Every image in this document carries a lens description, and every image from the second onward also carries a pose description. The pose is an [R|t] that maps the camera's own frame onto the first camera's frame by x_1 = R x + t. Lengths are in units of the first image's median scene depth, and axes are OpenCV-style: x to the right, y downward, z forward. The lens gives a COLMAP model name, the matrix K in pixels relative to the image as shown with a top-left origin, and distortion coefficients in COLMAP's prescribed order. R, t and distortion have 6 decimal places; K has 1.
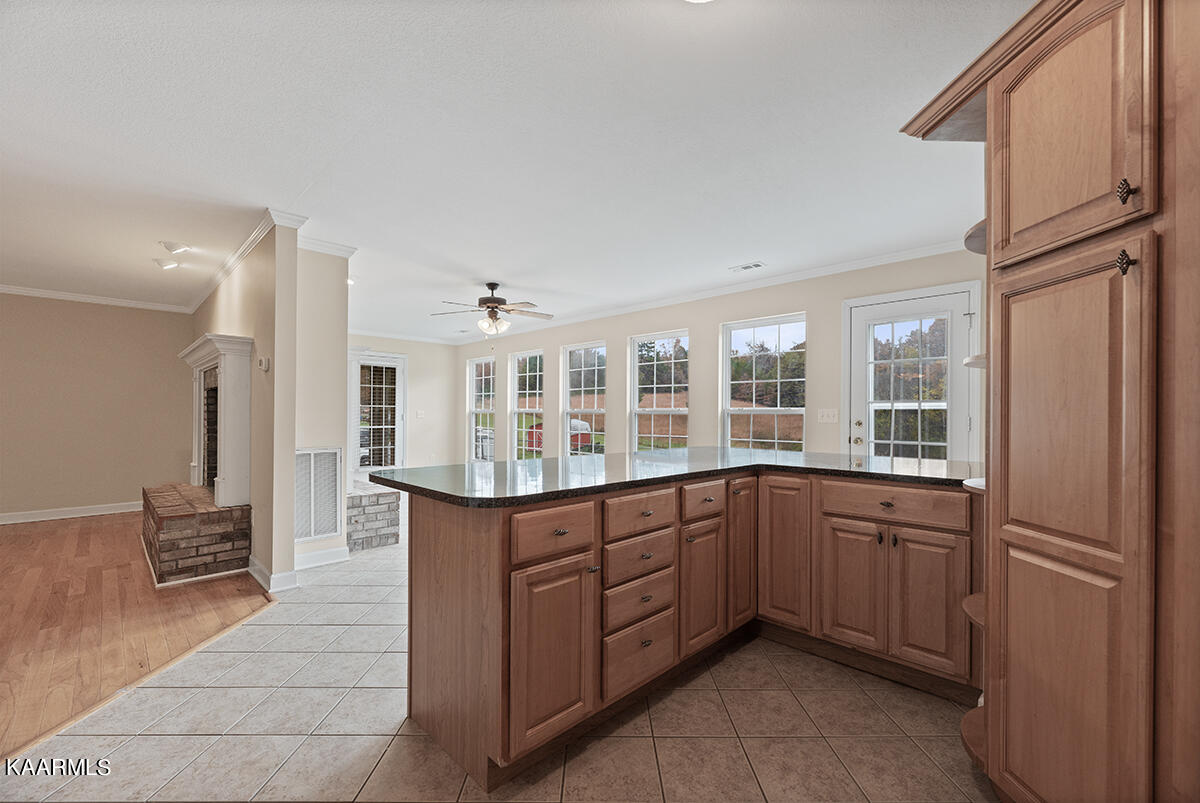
lens RADIAL K [[499.5, 0, 599.4], [0, 499.5, 414.1], [0, 0, 1]] dist [-0.000739, -0.000282]
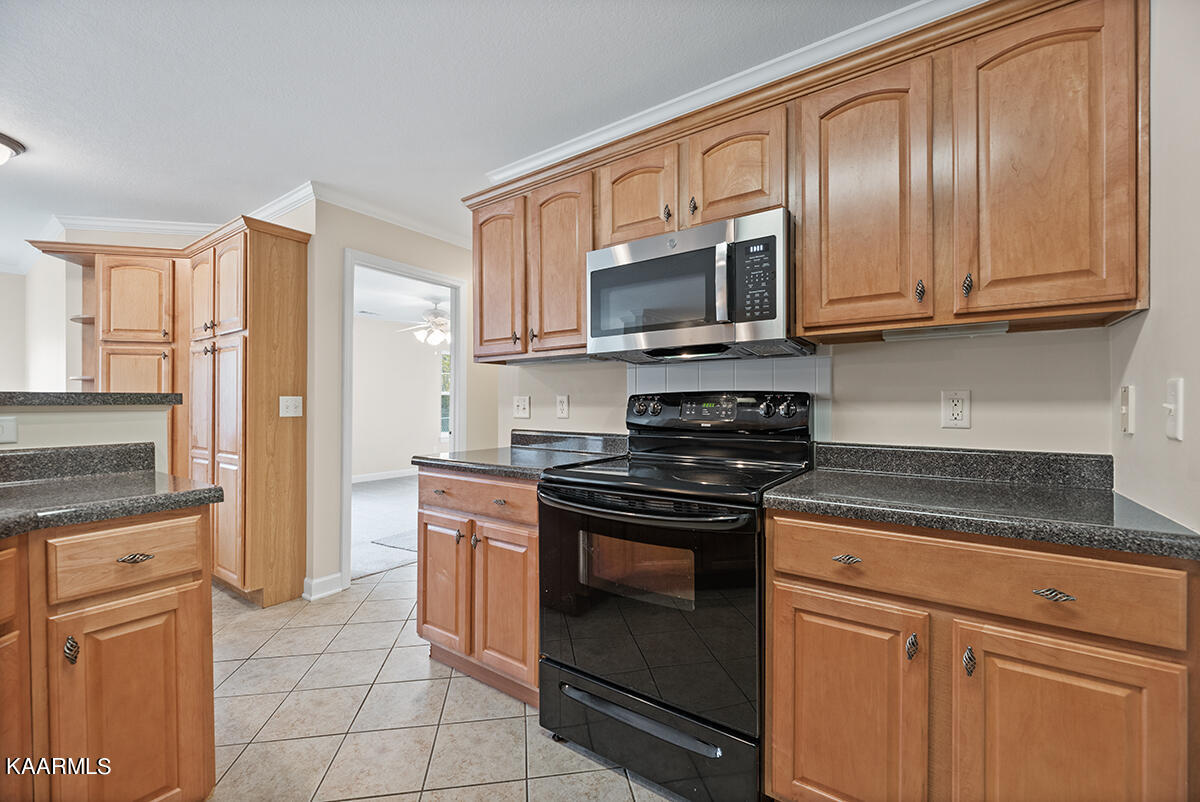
lens RADIAL K [[487.2, 0, 606.1], [0, 487.2, 404.4], [0, 0, 1]] dist [0.000608, 0.000307]
pose [[-0.168465, -0.003766, 0.985700, -1.202863], [-0.002766, 0.999991, 0.003347, -0.005679], [-0.985704, -0.002163, -0.168474, -0.604688]]
